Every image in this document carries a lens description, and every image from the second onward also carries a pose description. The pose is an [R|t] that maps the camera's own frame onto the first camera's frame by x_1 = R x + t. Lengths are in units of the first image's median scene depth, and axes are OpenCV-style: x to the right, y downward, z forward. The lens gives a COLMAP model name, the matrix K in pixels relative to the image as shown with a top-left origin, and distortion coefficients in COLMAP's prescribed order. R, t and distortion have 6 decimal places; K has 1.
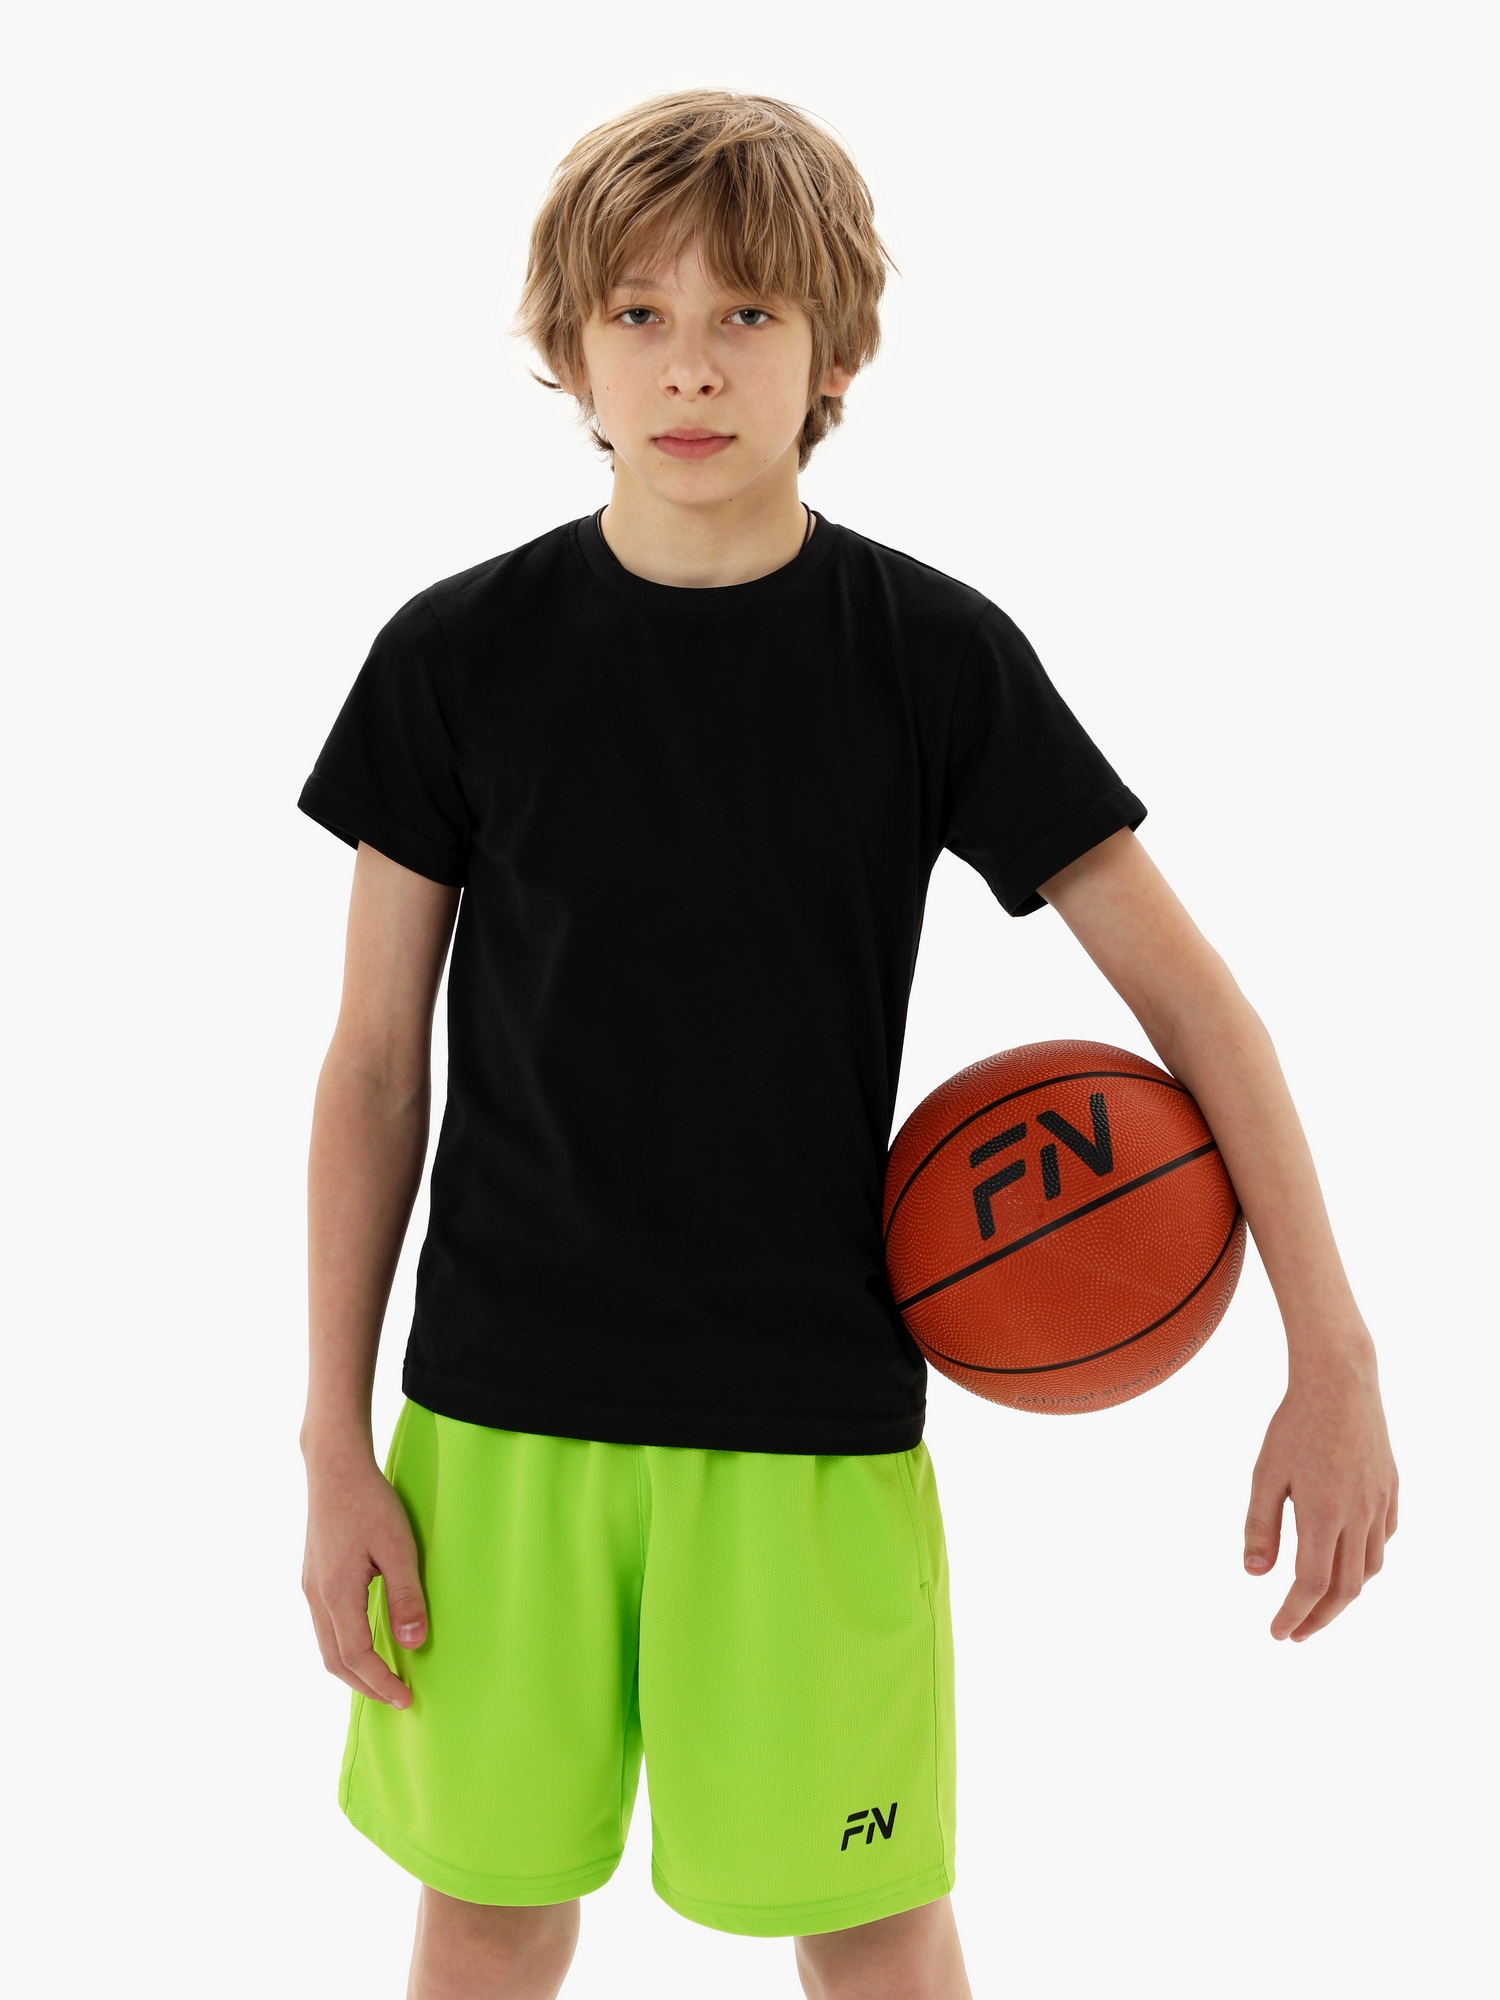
lens RADIAL K [[3854.6, 0, 750.0], [0, 3854.6, 1000.0], [0, 0, 1]] dist [0.011771, -0.072227]
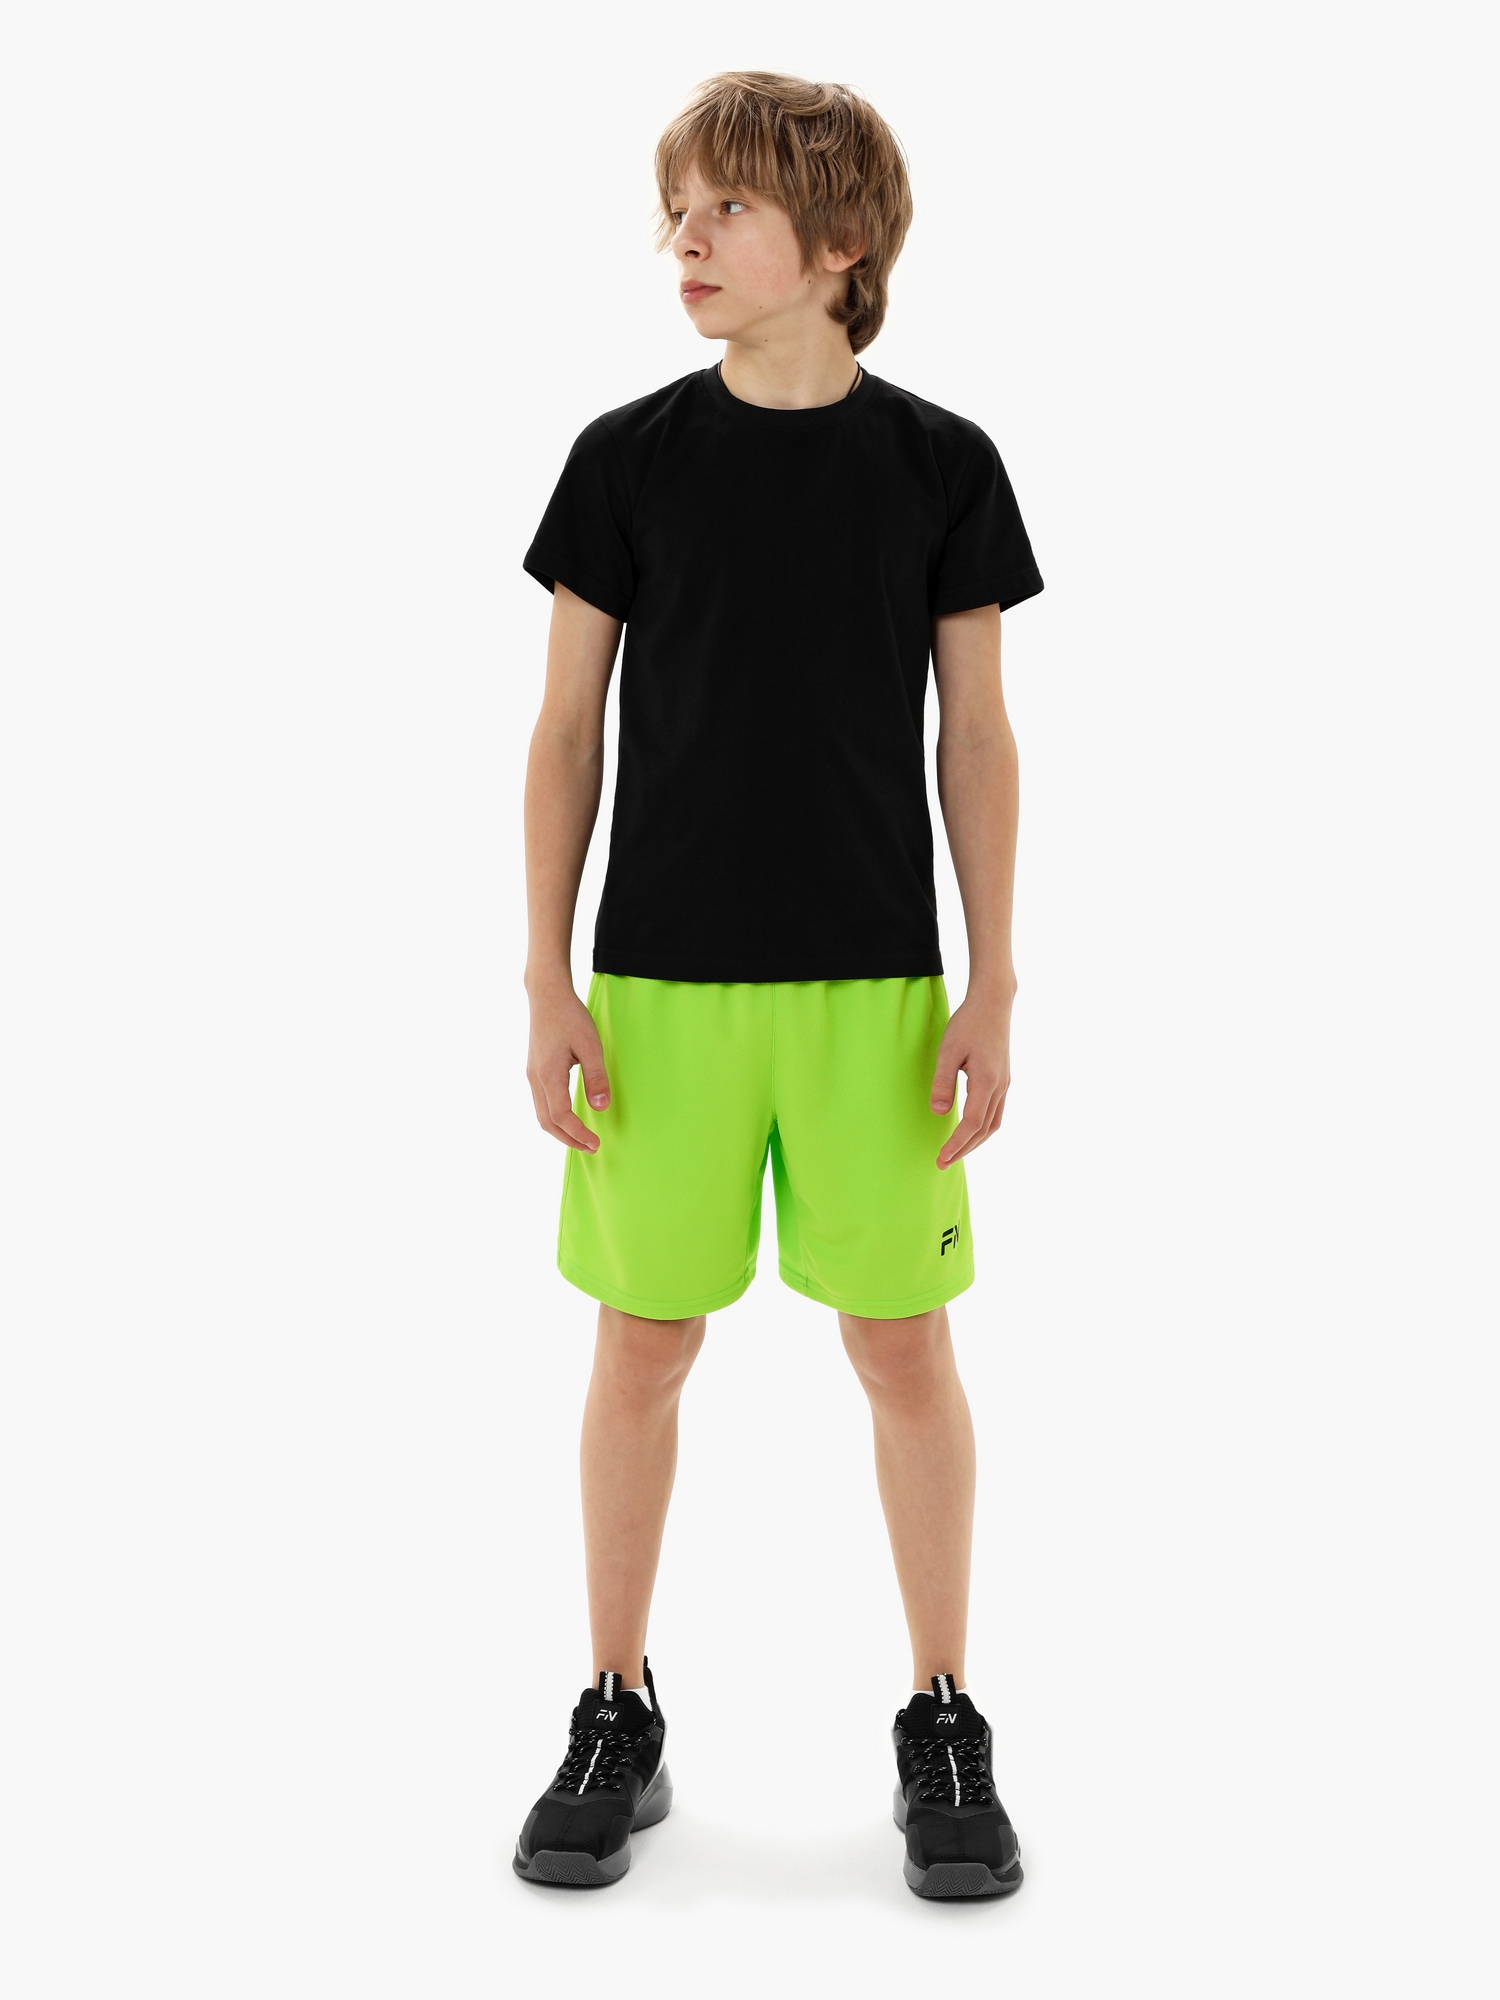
lens RADIAL K [[3268.0, 0, 750.0], [0, 3268.0, 1000.0], [0, 0, 1]] dist [-0.022771, -0.025336]
pose [[0.999016, -0.000769, -0.044338, 0.022706], [0.007028, 0.989956, 0.141202, -0.055698], [0.043784, -0.141375, 0.988987, -0.211356]]
